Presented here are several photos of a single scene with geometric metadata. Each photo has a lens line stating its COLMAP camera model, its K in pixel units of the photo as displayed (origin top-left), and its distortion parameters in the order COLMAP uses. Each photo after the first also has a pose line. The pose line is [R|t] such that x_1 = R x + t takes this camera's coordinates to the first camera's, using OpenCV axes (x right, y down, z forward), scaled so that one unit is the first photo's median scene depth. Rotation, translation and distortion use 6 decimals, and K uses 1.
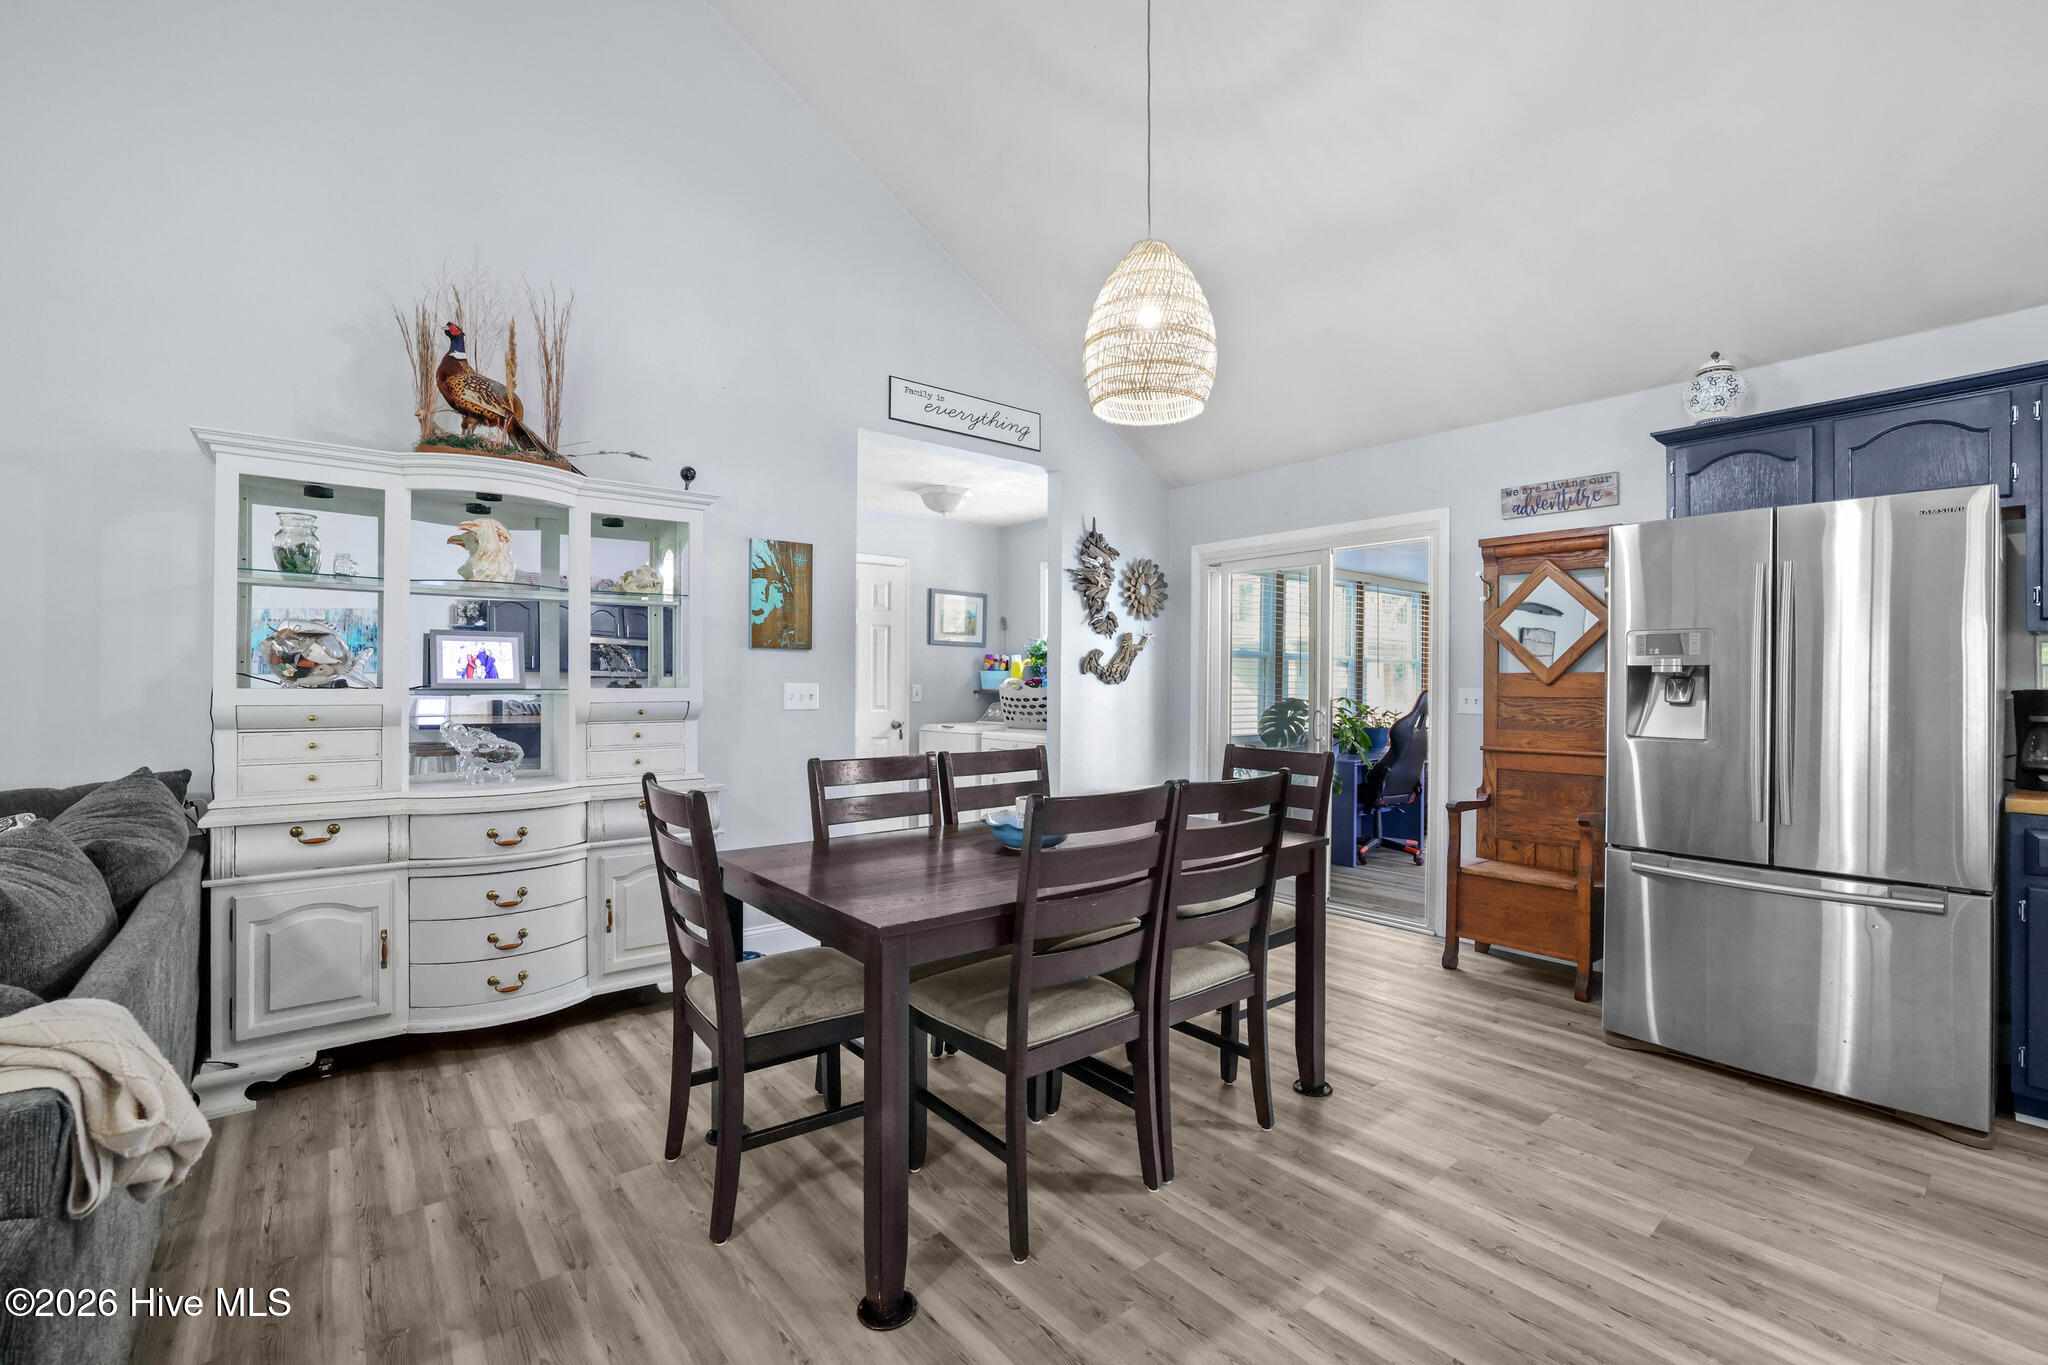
lens RADIAL K [[880.4, 0, 1020.5], [0, 880.4, 680.5], [0, 0, 1]] dist [-0.045673, 0.016550]
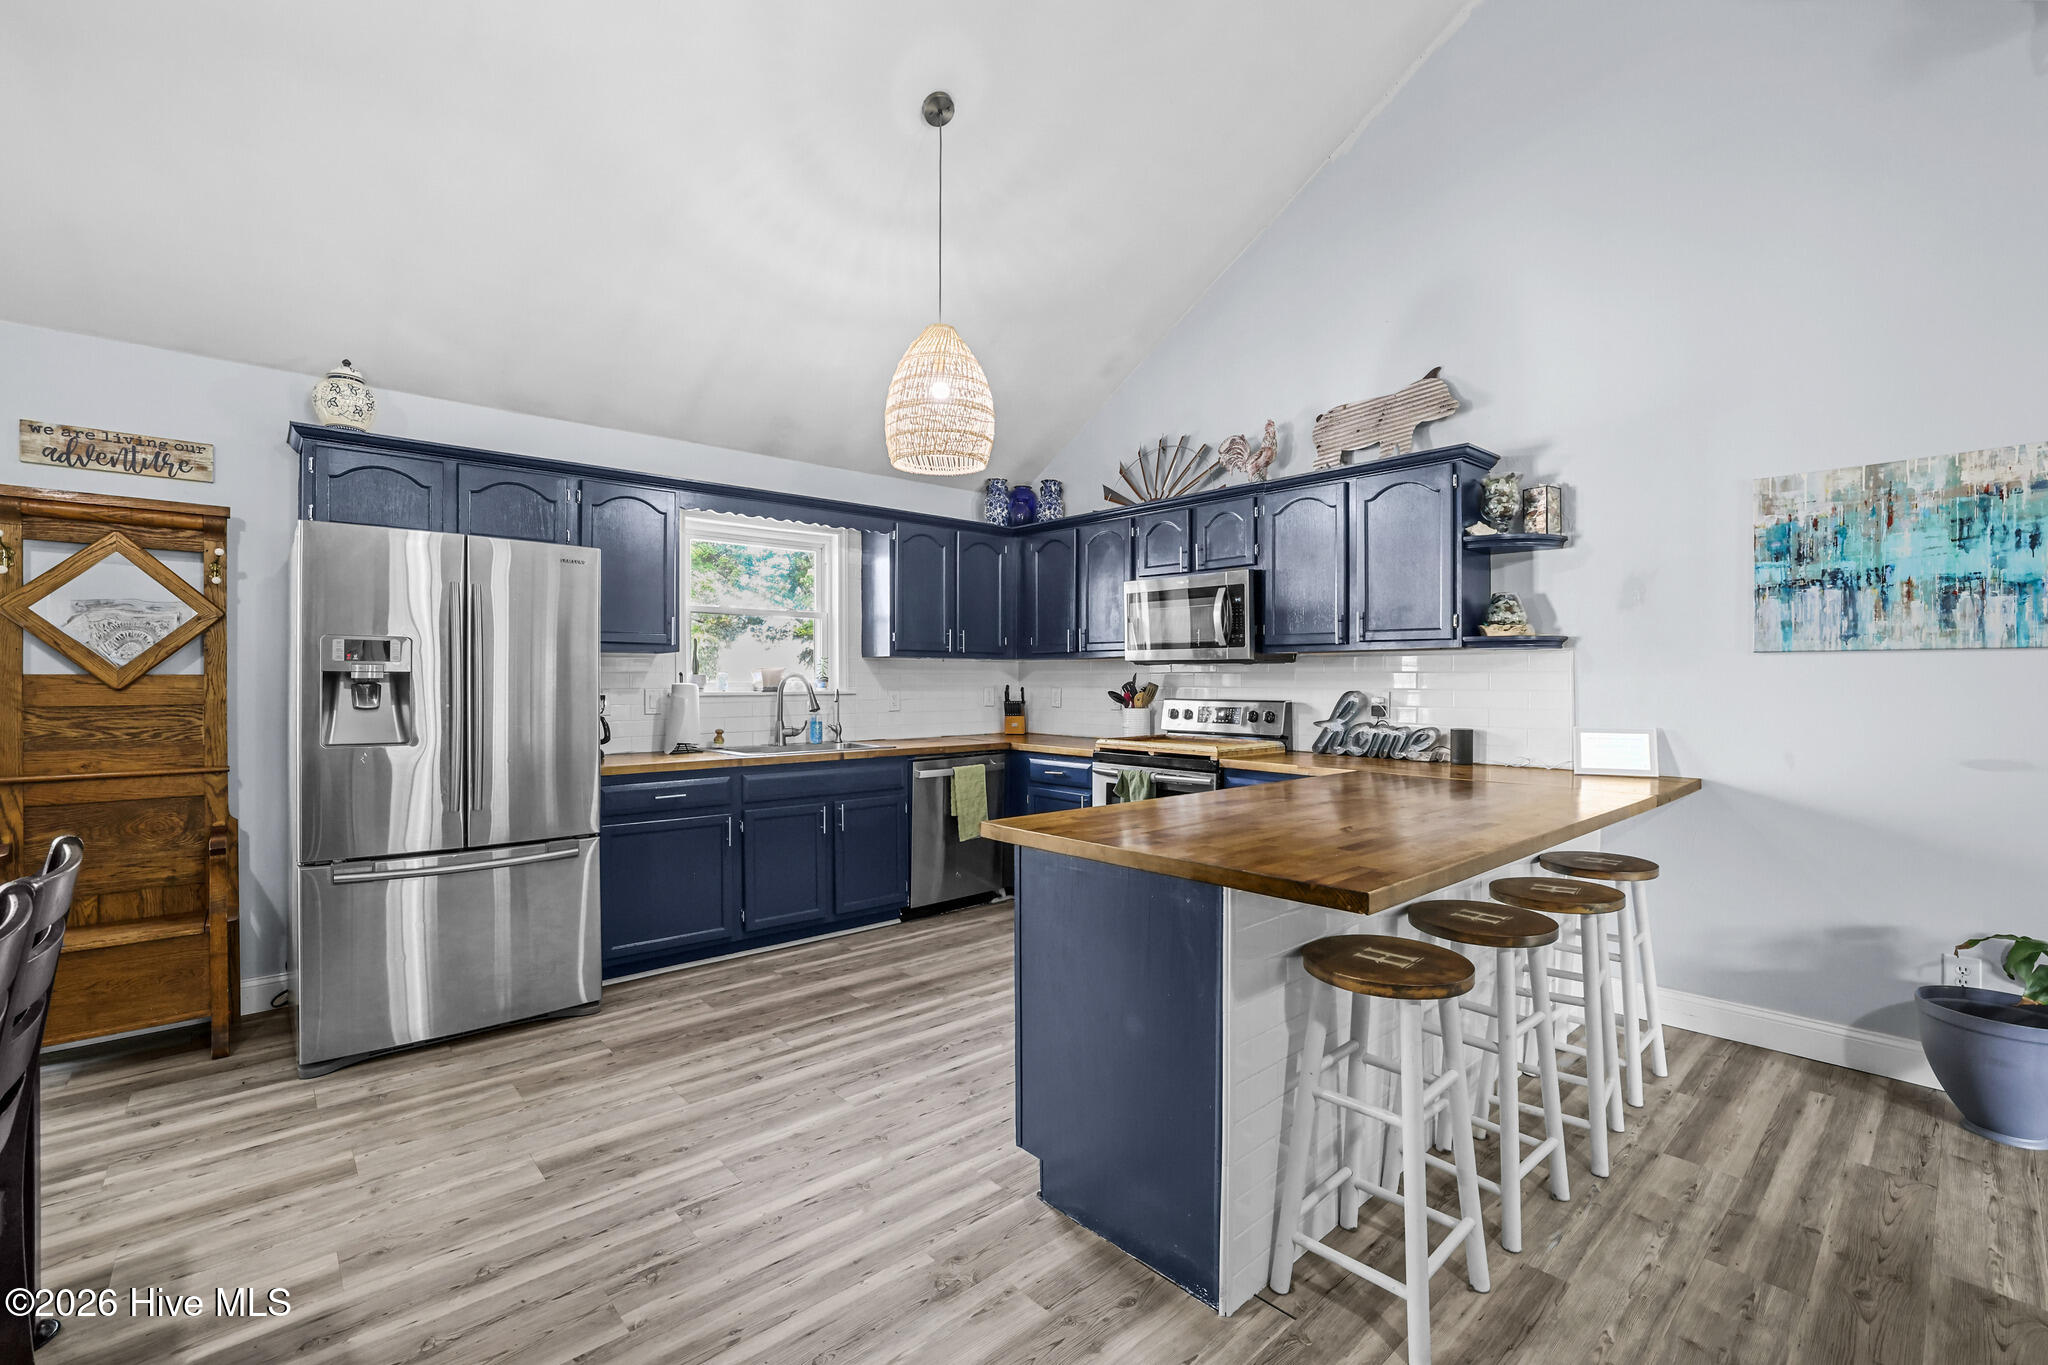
lens RADIAL K [[887.6, 0, 1043.4], [0, 887.6, 685.6], [0, 0, 1]] dist [-0.047367, 0.017819]
pose [[-0.063089, -0.009749, 0.997960, -0.287311], [-0.004288, 0.999946, 0.009498, -0.013105], [-0.997999, -0.003680, -0.063128, 0.265688]]
